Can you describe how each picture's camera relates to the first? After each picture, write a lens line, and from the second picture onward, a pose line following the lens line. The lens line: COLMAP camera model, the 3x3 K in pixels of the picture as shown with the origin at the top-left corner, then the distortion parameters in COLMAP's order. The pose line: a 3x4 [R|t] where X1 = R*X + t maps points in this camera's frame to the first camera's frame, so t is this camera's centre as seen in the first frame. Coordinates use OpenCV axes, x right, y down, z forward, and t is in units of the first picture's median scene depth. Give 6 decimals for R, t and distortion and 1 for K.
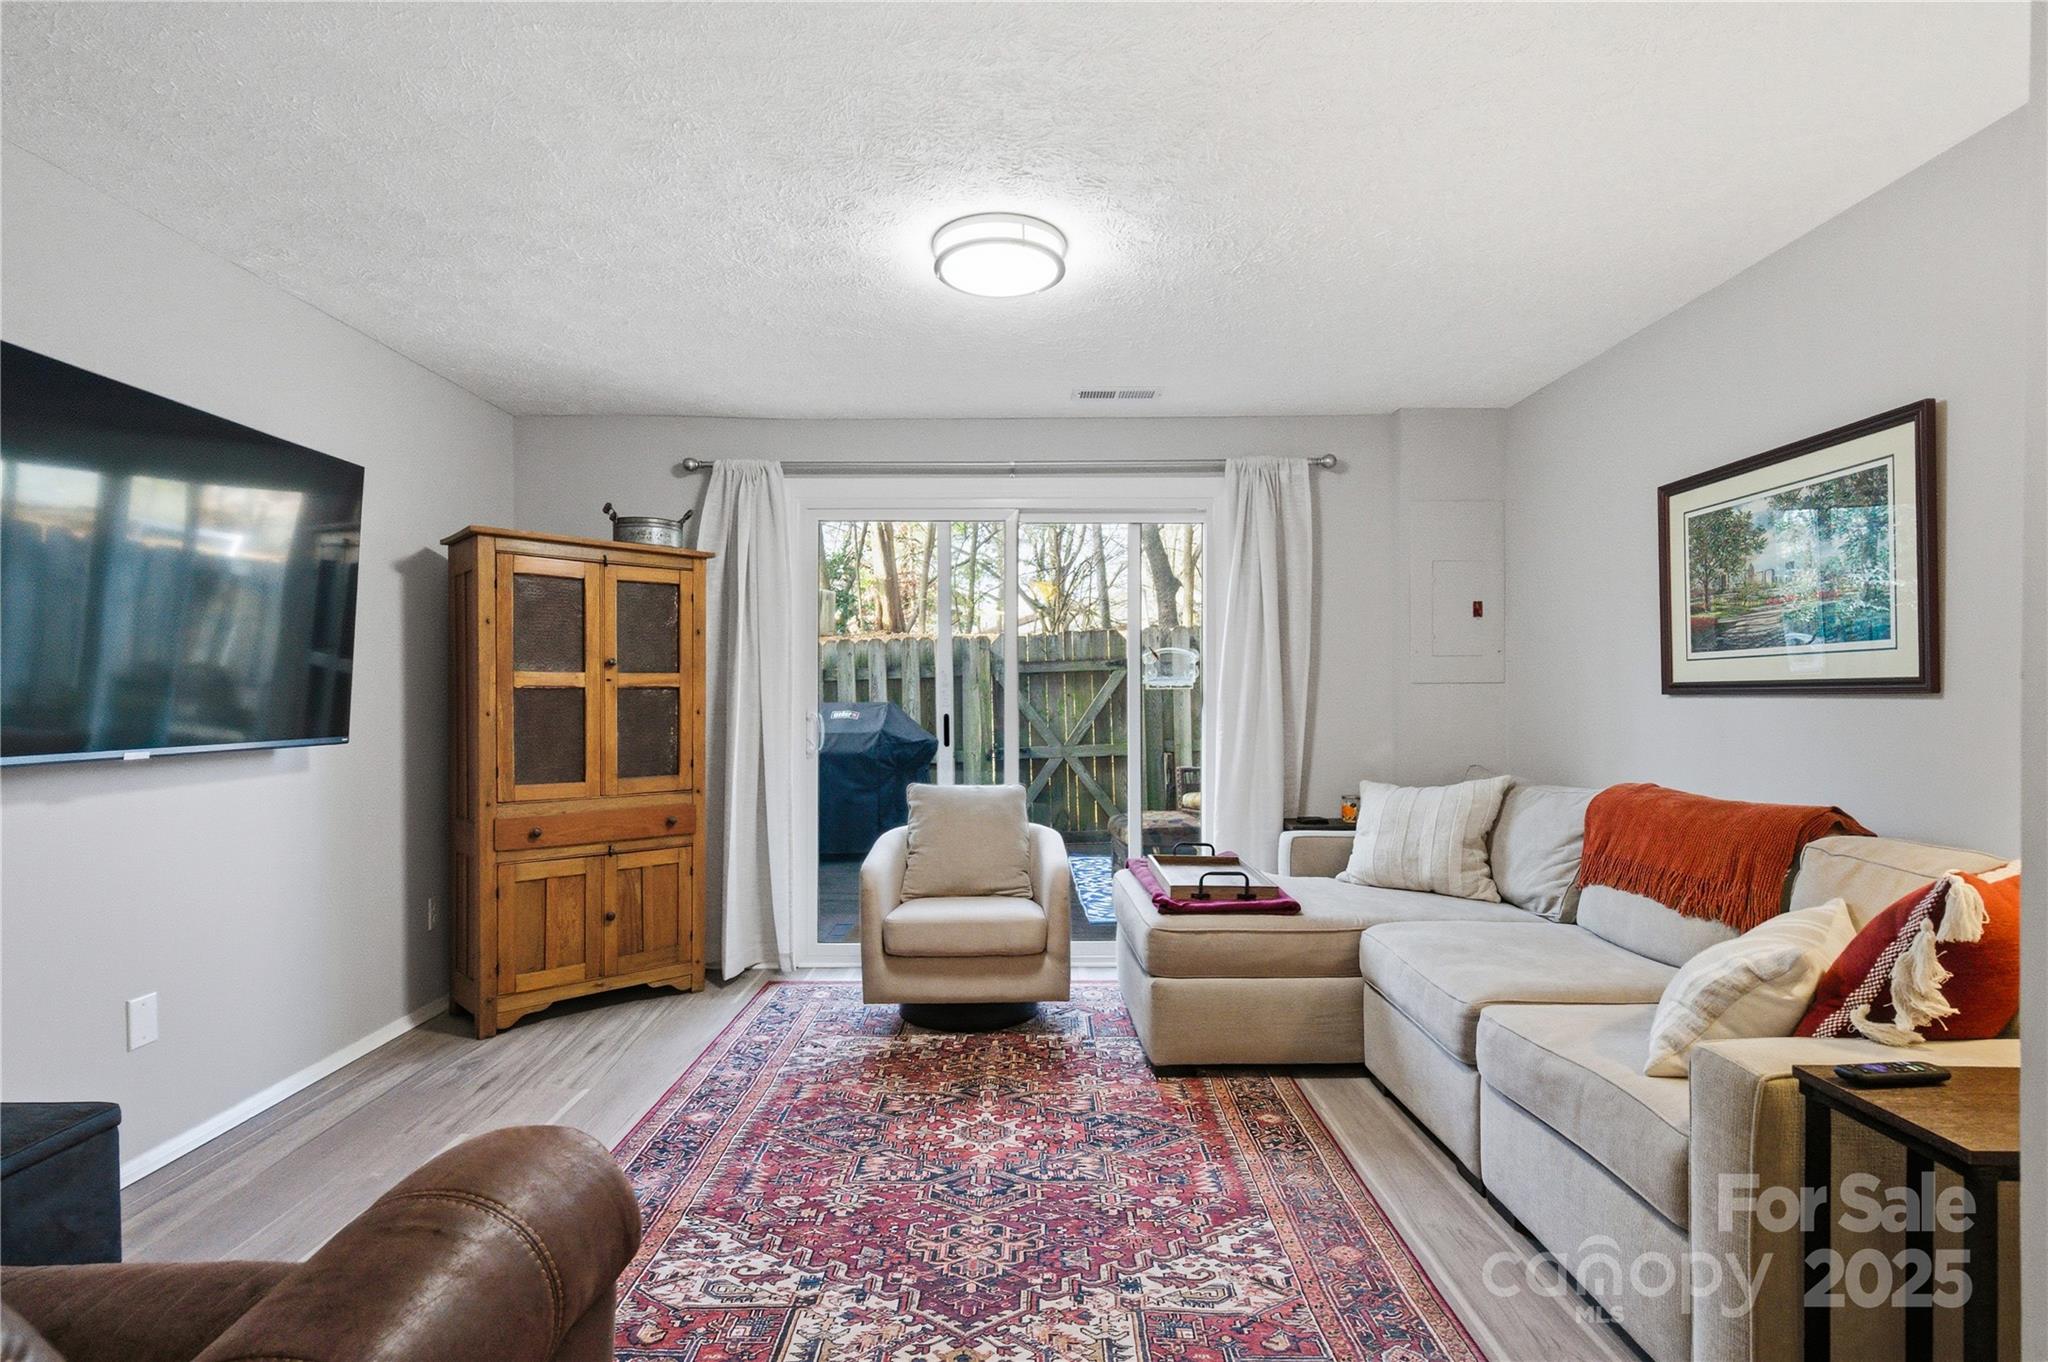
lens RADIAL K [[723.6, 0, 1022.3], [0, 723.6, 681.4], [0, 0, 1]] dist [-0.017736, 0.000231]
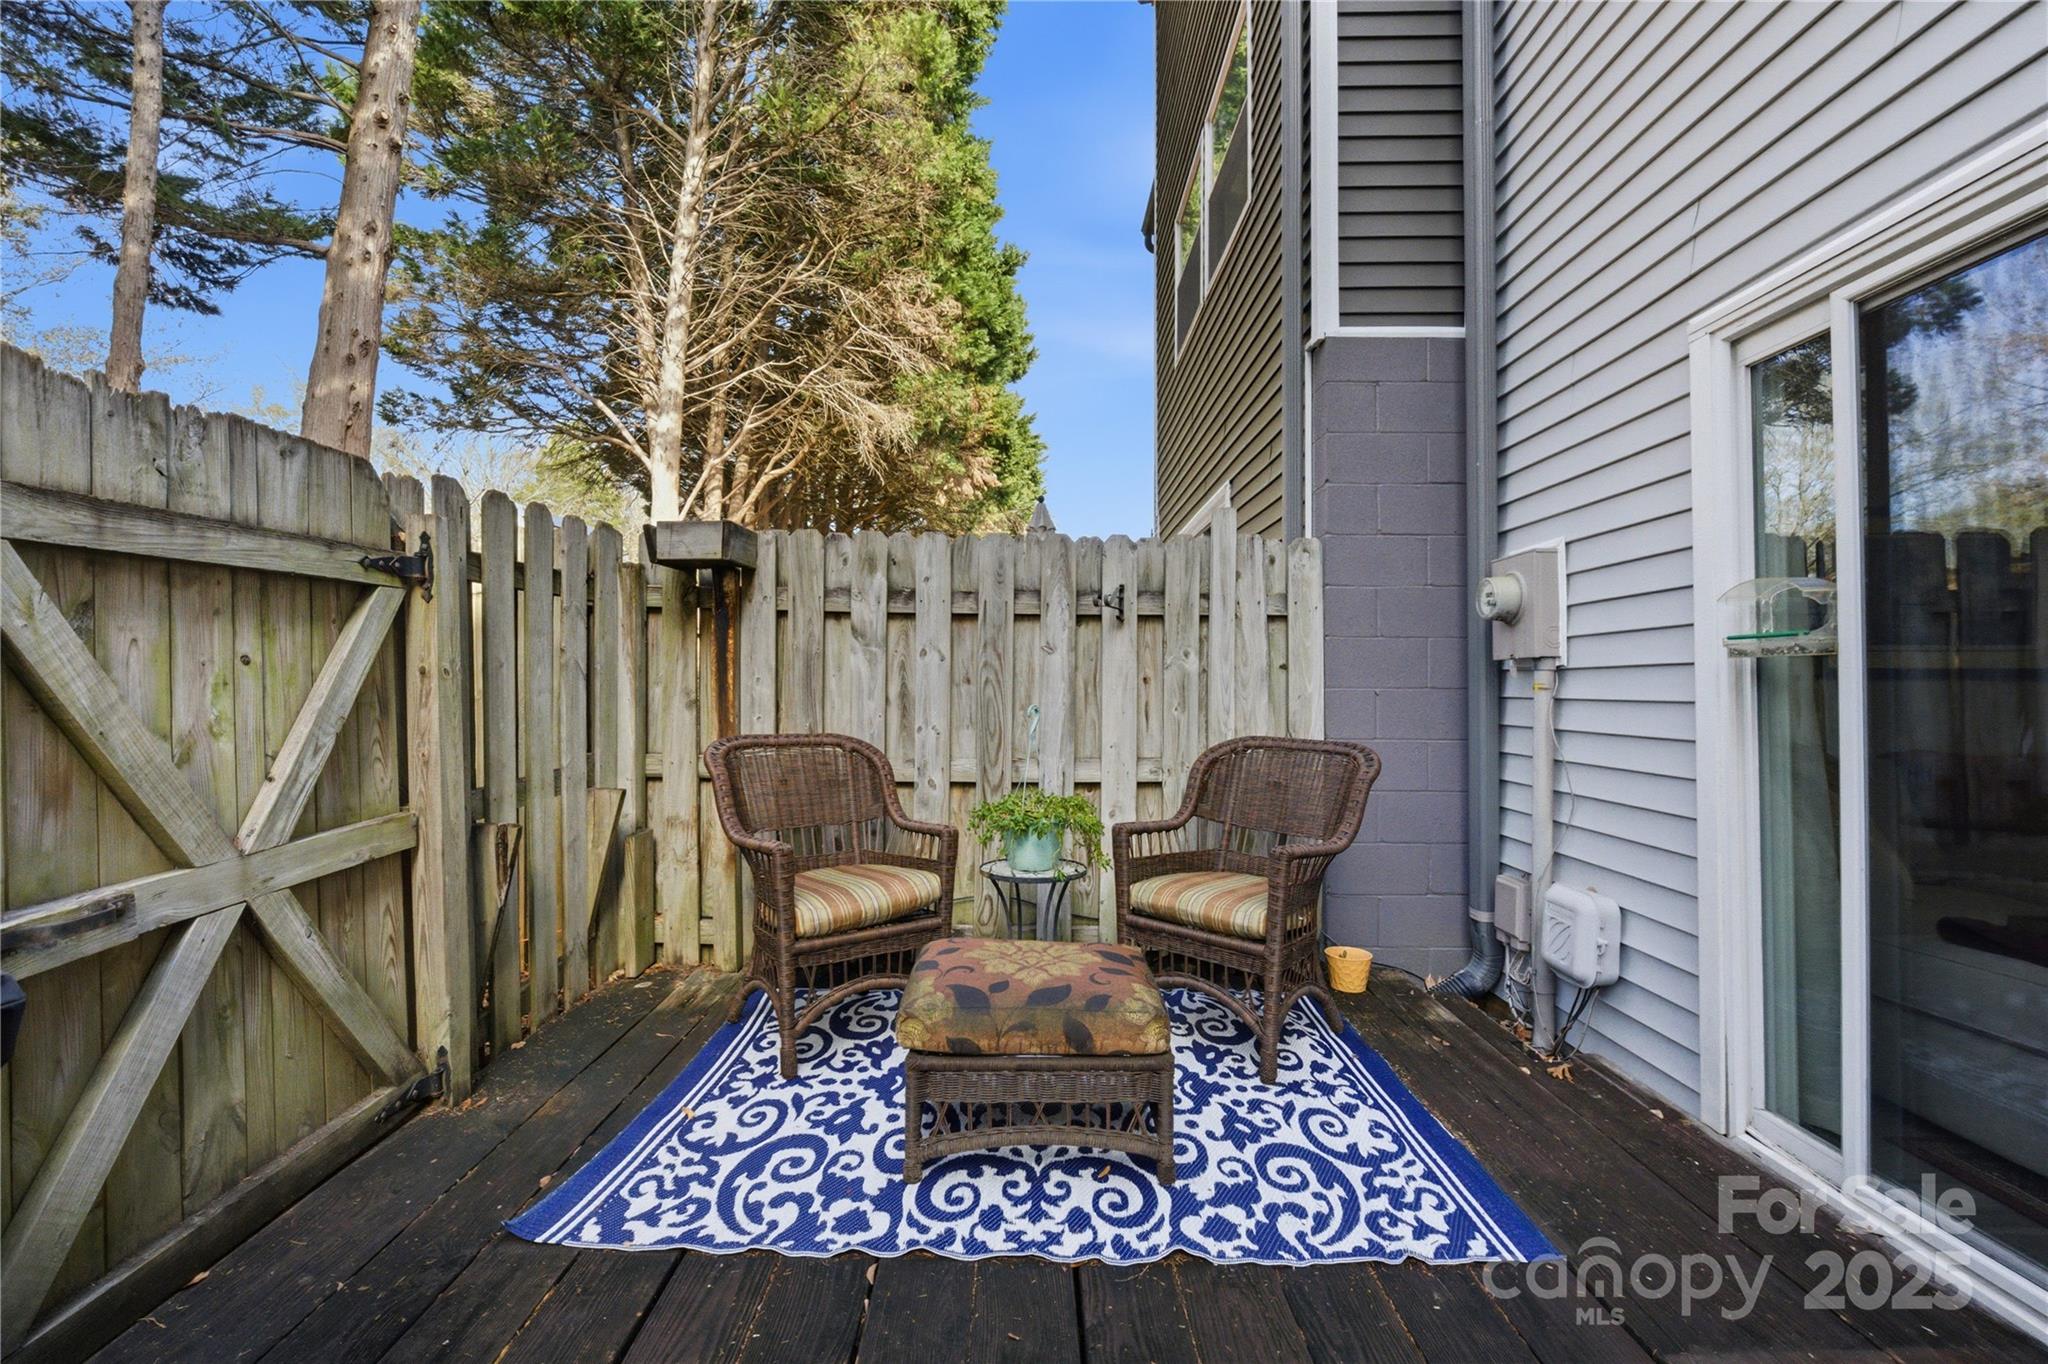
lens RADIAL K [[723.6, 0, 1022.3], [0, 723.6, 682.4], [0, 0, 1]] dist [-0.017736, 0.000231]
pose [[0.016521, 0.015336, 0.999746, -0.186870], [-0.018681, 0.999713, -0.015027, 0.027187], [-0.999689, -0.018428, 0.016803, 0.726661]]
